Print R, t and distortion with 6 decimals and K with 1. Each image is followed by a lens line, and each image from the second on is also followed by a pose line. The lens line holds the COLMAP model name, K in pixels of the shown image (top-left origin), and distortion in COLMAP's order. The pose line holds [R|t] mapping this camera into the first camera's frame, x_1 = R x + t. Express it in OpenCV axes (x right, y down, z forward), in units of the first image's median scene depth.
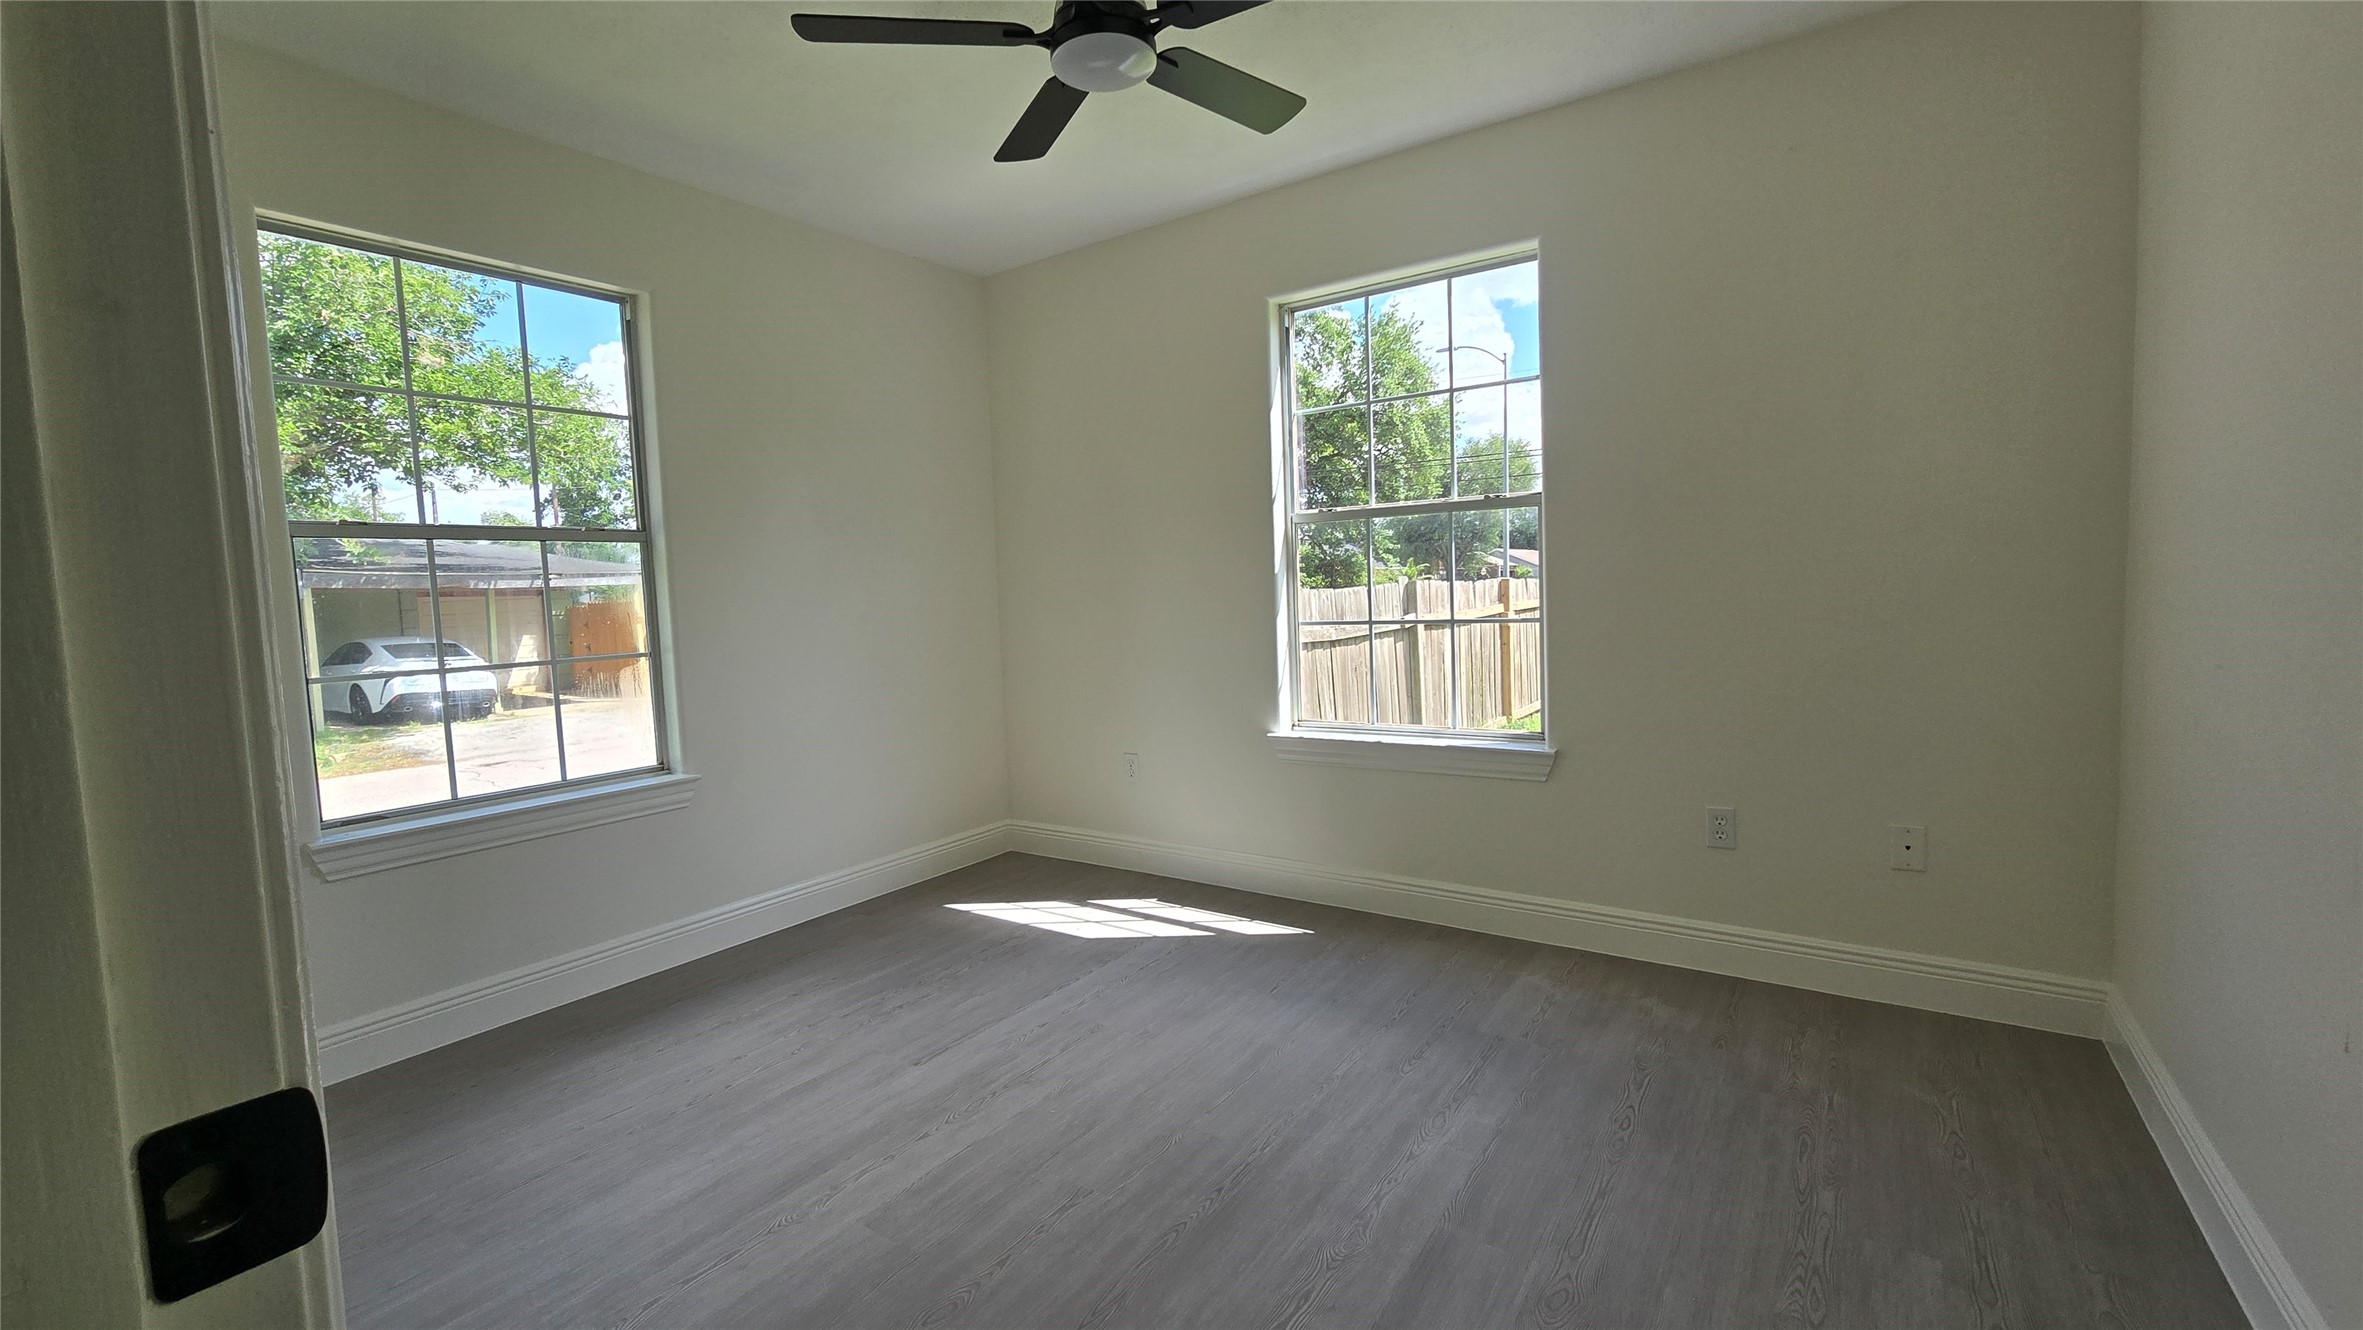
lens RADIAL K [[972.5, 0, 1186.3], [0, 972.5, 658.1], [0, 0, 1]] dist [-0.006253, 0.000473]
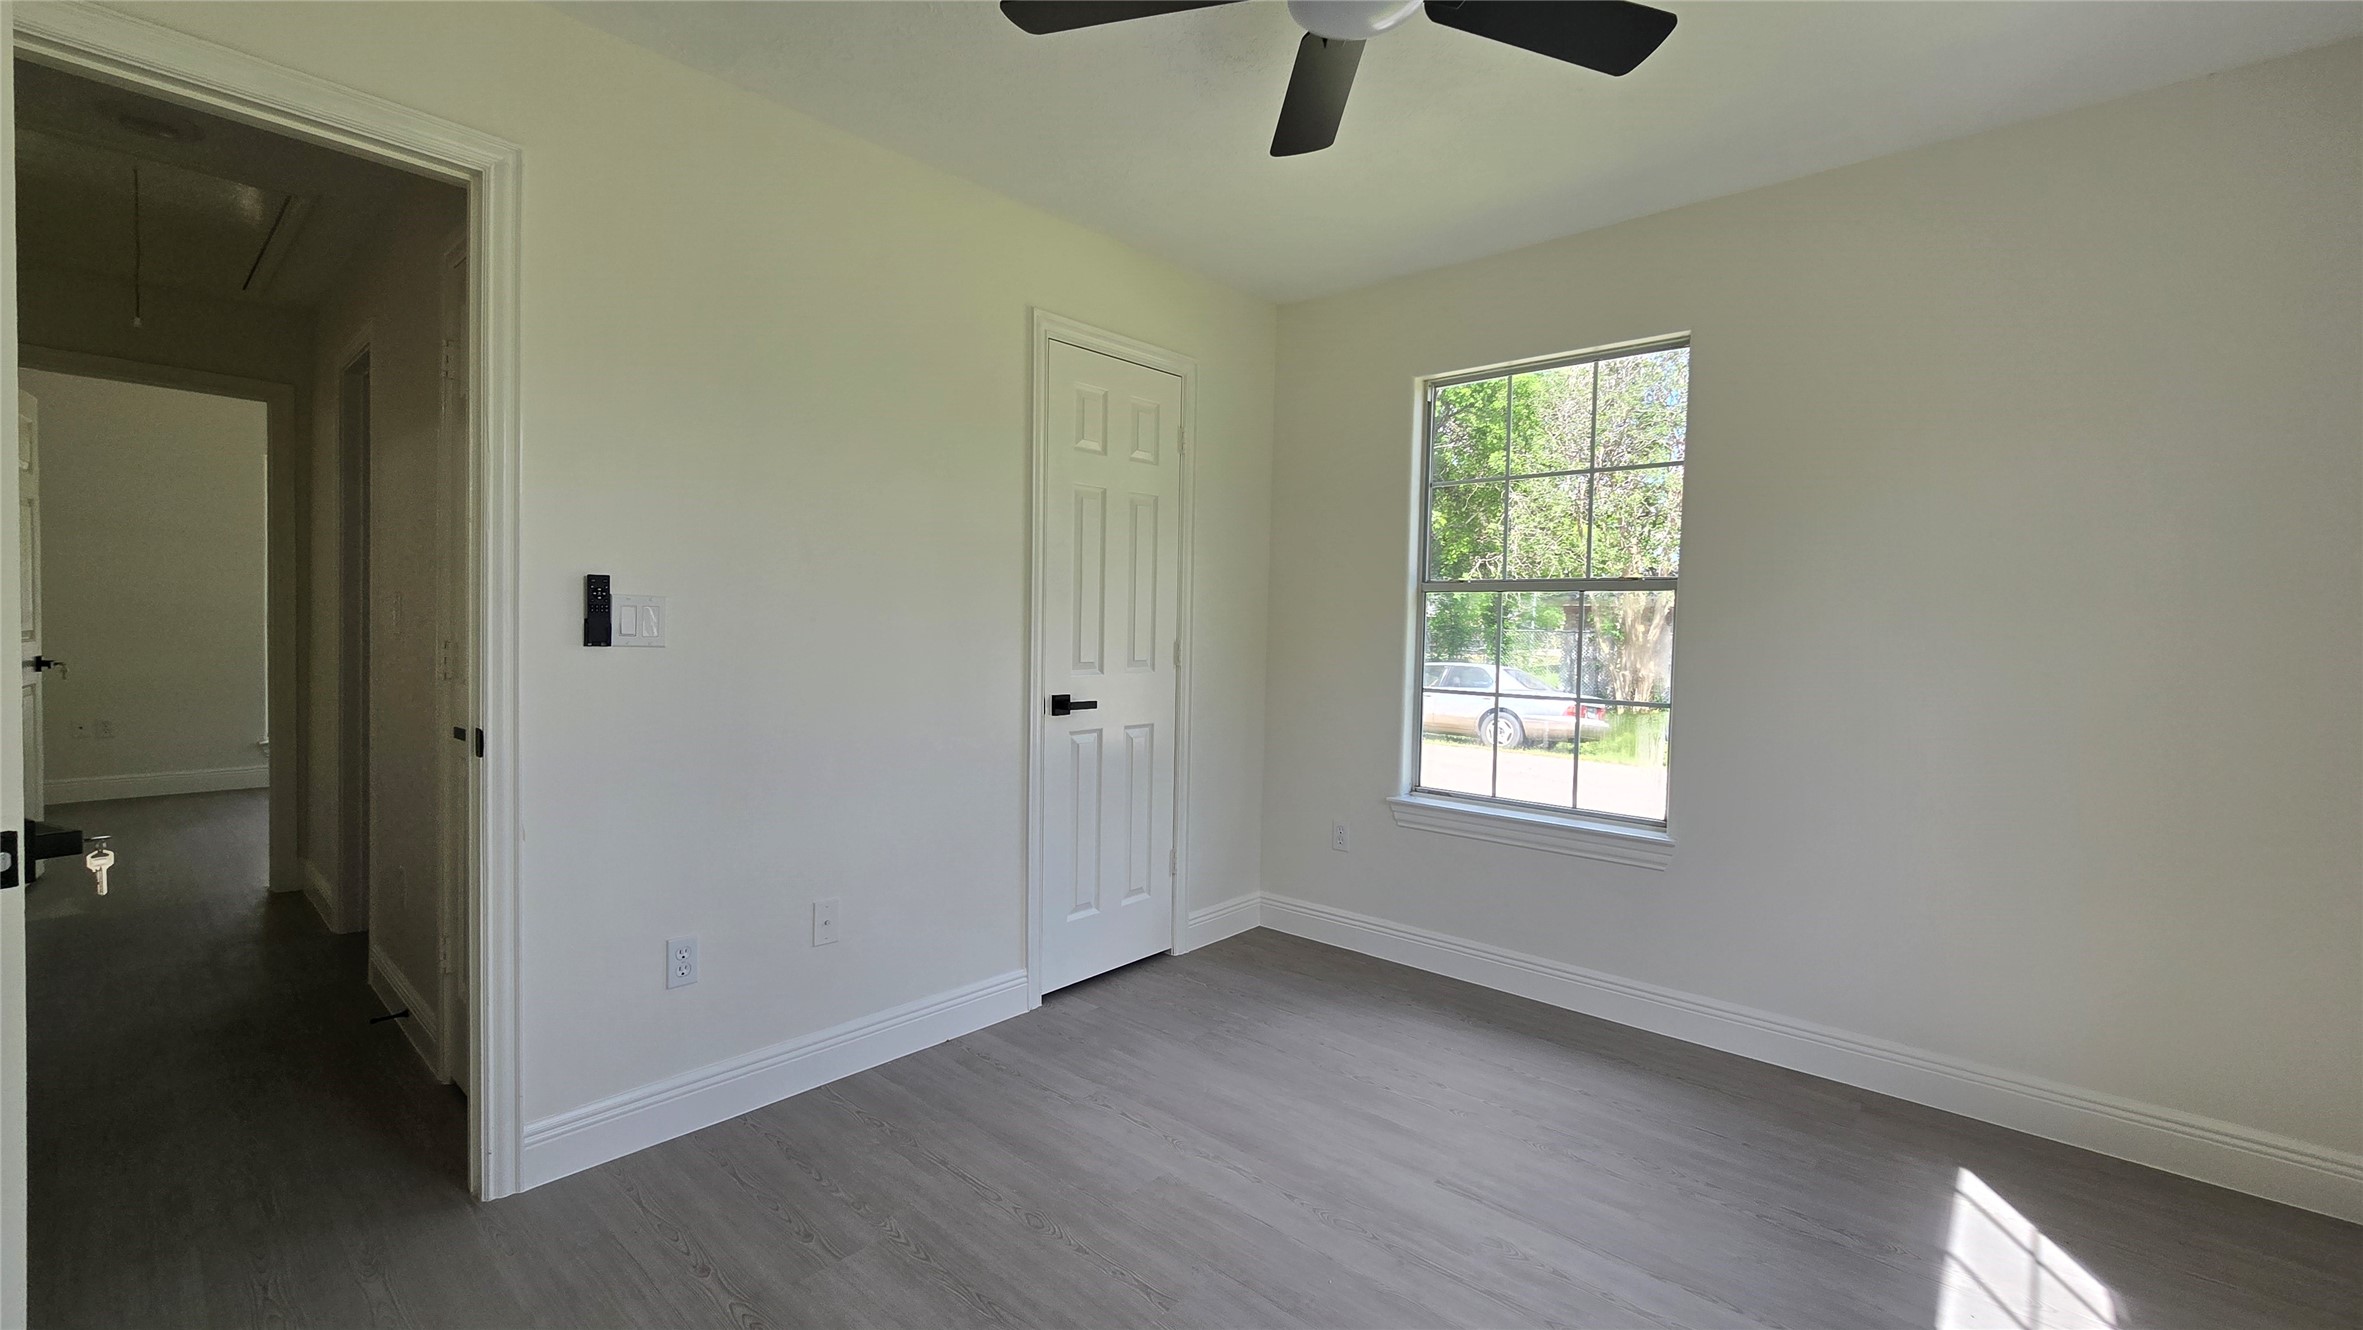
lens RADIAL K [[972.5, 0, 1170.6], [0, 972.5, 666.8], [0, 0, 1]] dist [-0.006253, 0.000473]
pose [[-0.130711, 0.076005, -0.988503, 0.612403], [-0.087994, 0.992233, 0.087927, -0.108474], [0.987508, 0.098475, -0.123008, 0.846060]]
